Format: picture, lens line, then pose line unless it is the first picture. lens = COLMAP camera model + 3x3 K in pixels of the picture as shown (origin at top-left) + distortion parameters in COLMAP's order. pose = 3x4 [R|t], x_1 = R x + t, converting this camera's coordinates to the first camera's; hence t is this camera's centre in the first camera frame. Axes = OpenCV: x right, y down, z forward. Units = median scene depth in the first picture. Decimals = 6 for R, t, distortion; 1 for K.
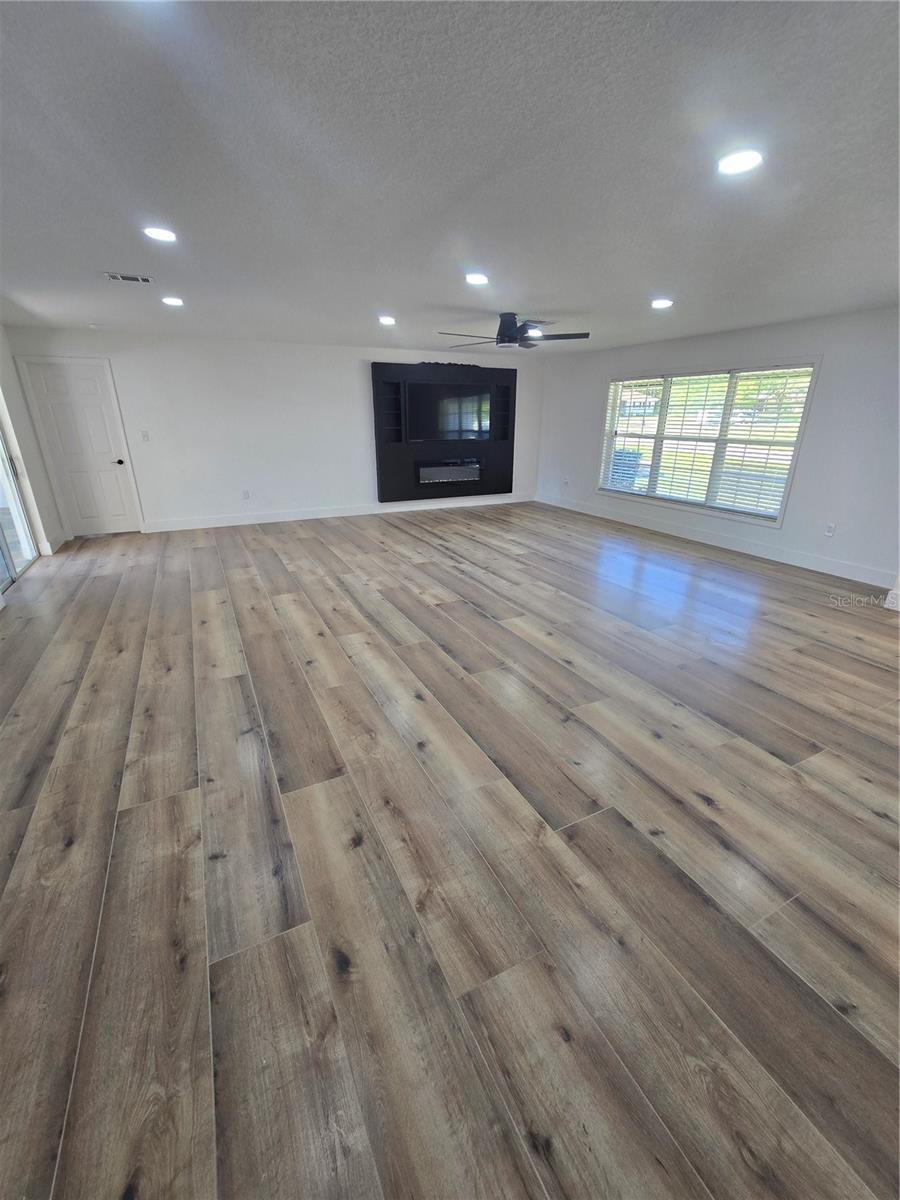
lens RADIAL K [[492.2, 0, 448.9], [0, 492.2, 604.6], [0, 0, 1]] dist [-0.004640, 0.001663]
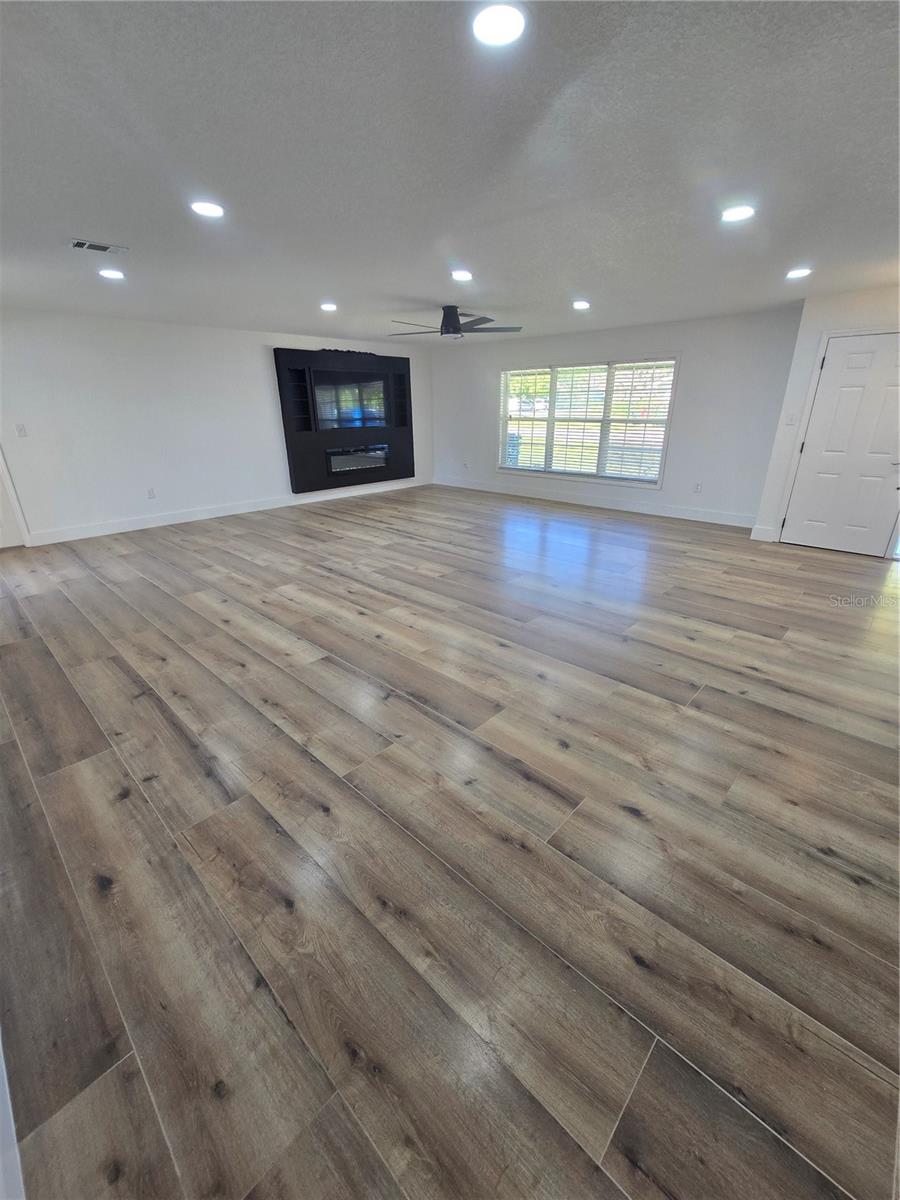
lens RADIAL K [[492.2, 0, 449.7], [0, 492.2, 603.4], [0, 0, 1]] dist [-0.004640, 0.001663]
pose [[0.940442, -0.136784, 0.311221, -0.346141], [0.131715, 0.990584, 0.037356, 0.021232], [-0.313400, 0.005861, 0.949603, -0.033877]]
